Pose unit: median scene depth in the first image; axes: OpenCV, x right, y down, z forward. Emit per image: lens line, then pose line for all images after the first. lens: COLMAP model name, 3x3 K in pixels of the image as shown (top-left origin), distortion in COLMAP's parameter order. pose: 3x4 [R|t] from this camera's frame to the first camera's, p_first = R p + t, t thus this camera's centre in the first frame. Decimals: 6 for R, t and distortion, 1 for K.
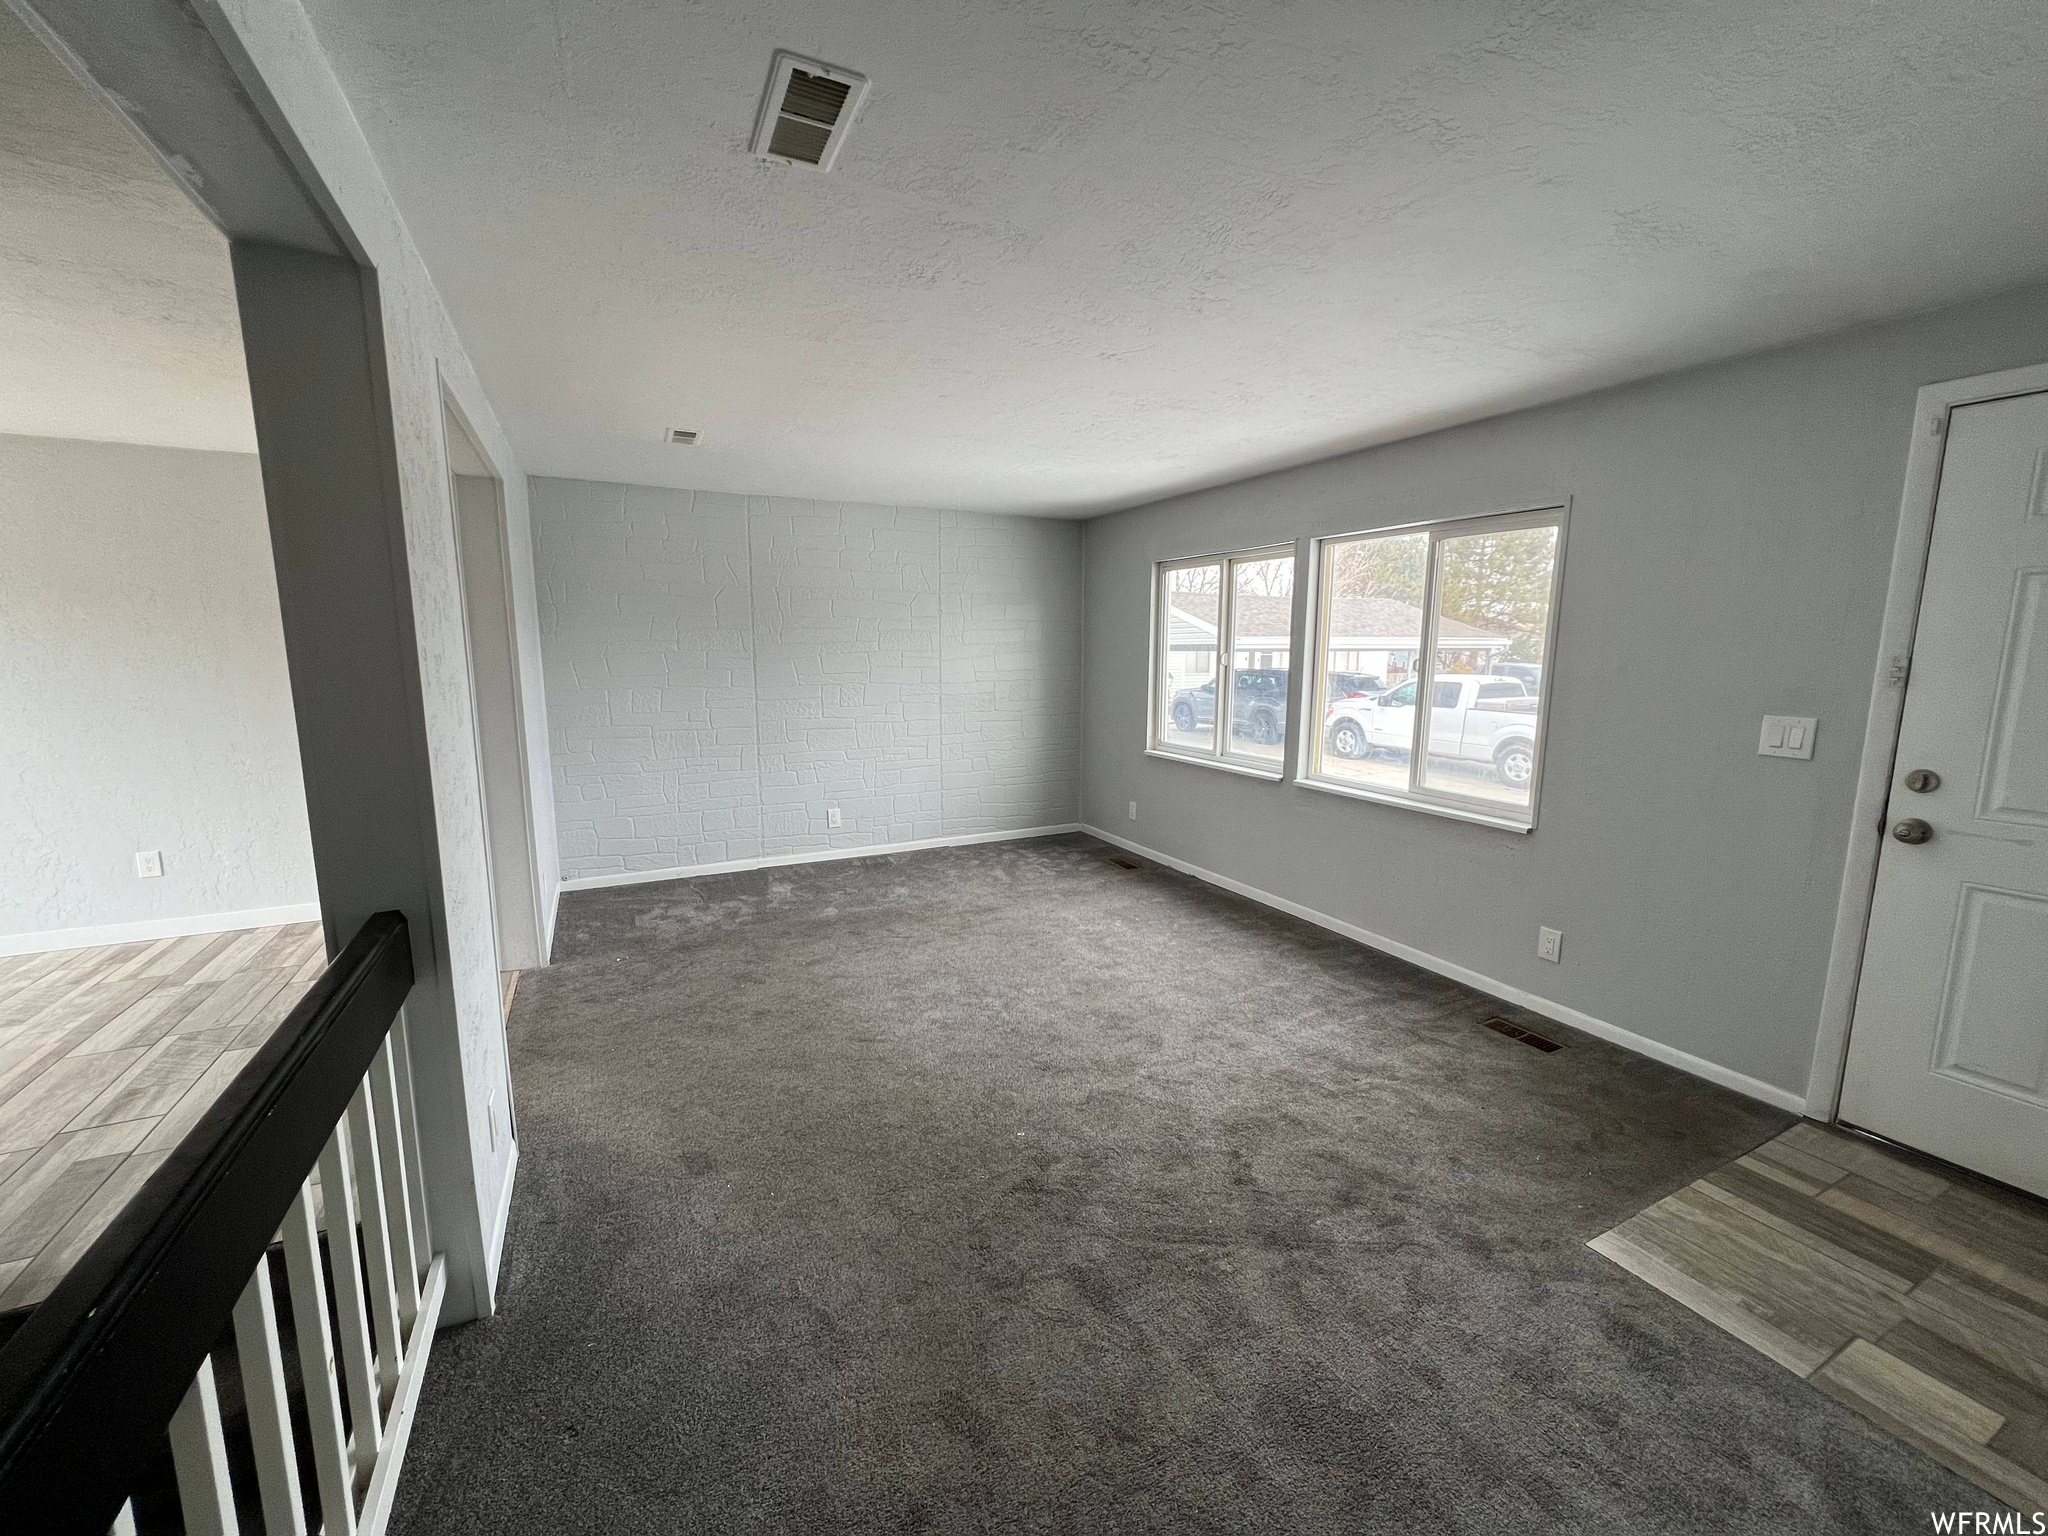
lens RADIAL K [[819.5, 0, 1027.8], [0, 819.5, 764.3], [0, 0, 1]] dist [0.002060, -0.000191]
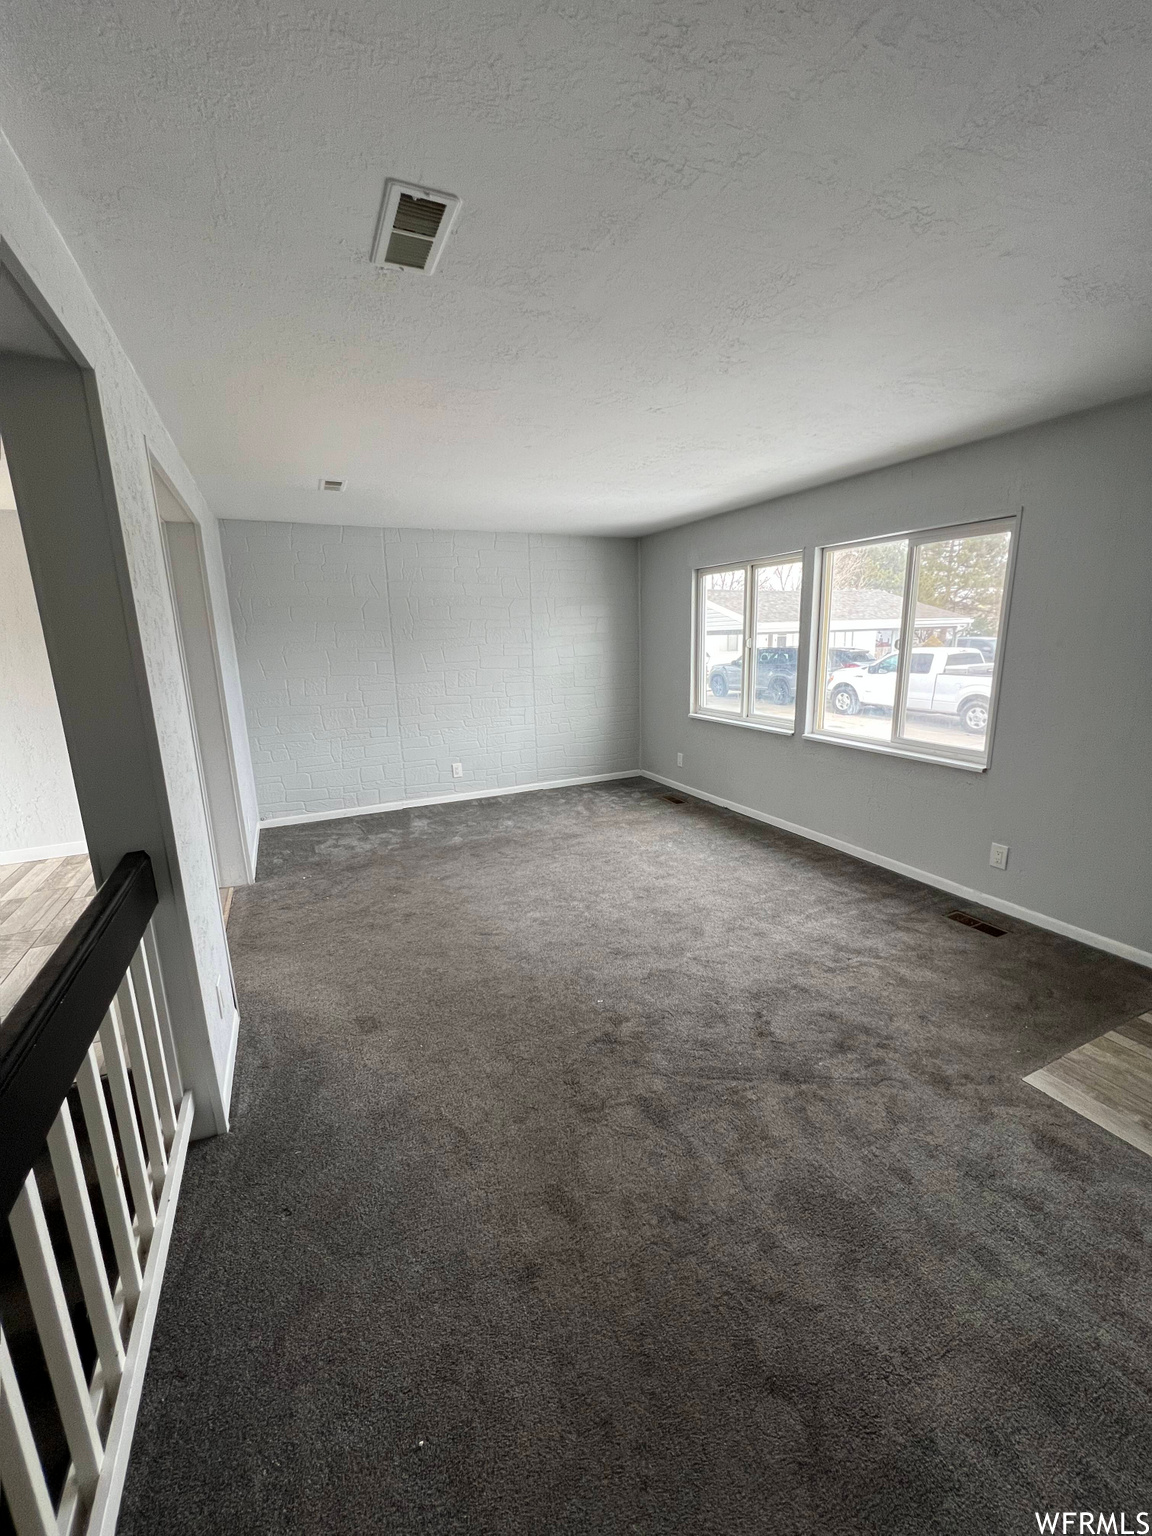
lens RADIAL K [[614.6, 0, 580.5], [0, 614.6, 761.7], [0, 0, 1]] dist [0.002060, -0.000191]
pose [[0.999184, -0.021701, -0.034060, 0.003370], [0.023721, 0.997912, 0.060071, -0.011387], [0.032686, -0.060830, 0.997613, 0.002325]]
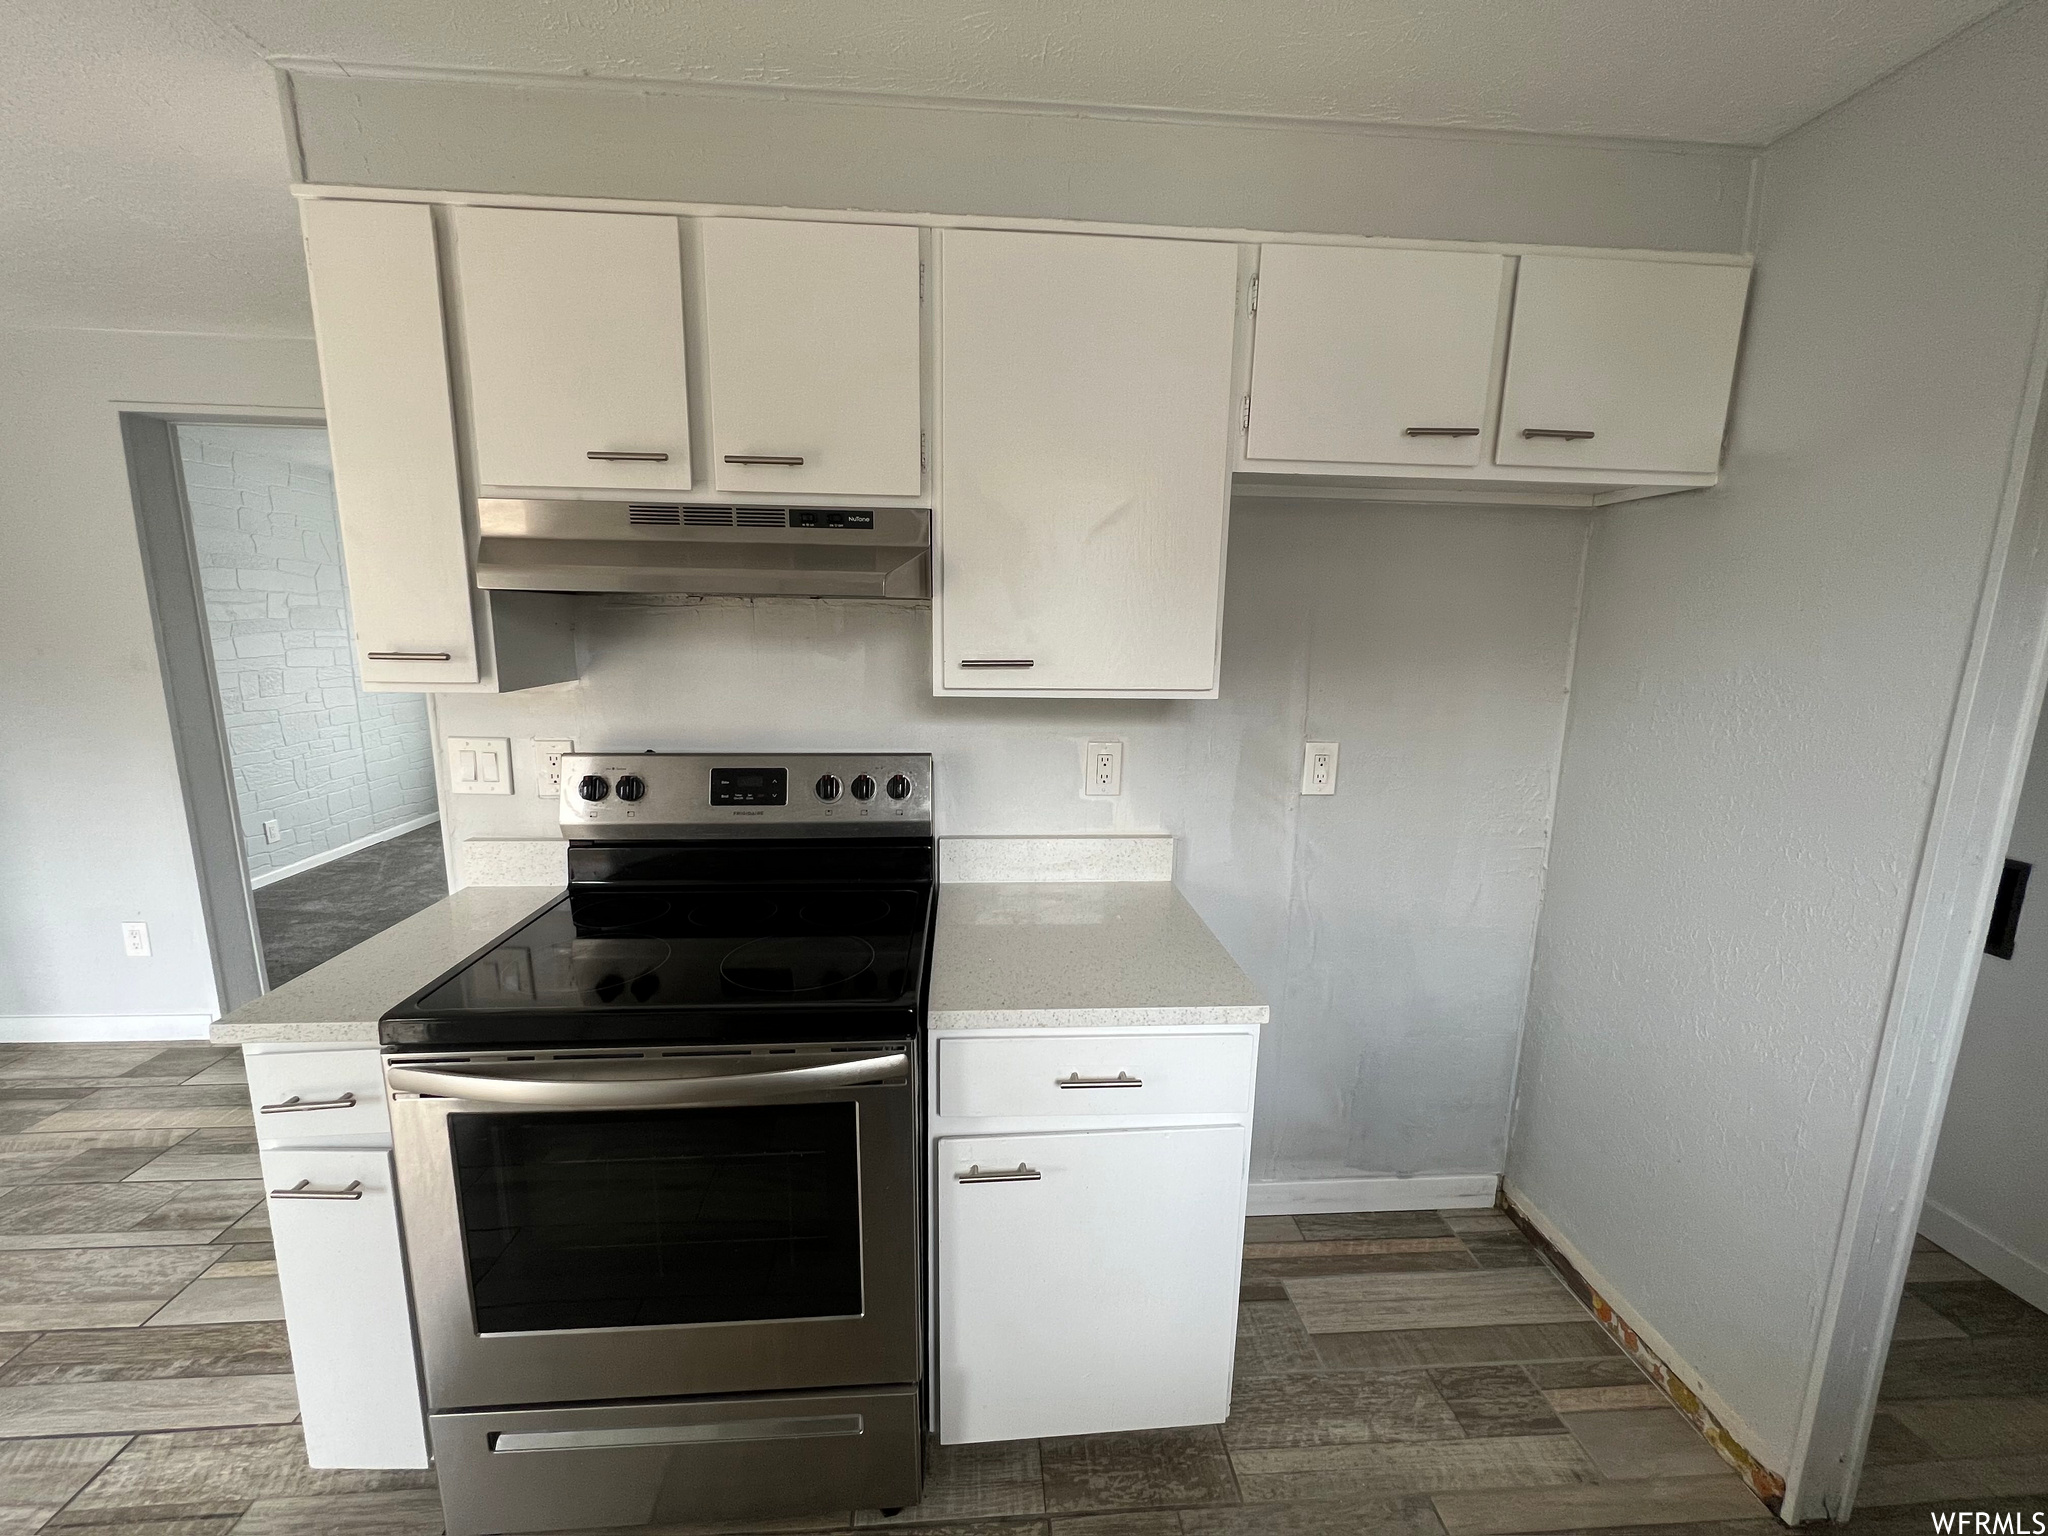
lens RADIAL K [[819.5, 0, 1021.0], [0, 819.5, 769.6], [0, 0, 1]] dist [0.002060, -0.000191]
pose [[0.389787, -0.160447, 0.906820, -1.802175], [0.122694, 0.984975, 0.121536, -0.010927], [-0.912695, 0.063888, 0.403616, -0.100438]]
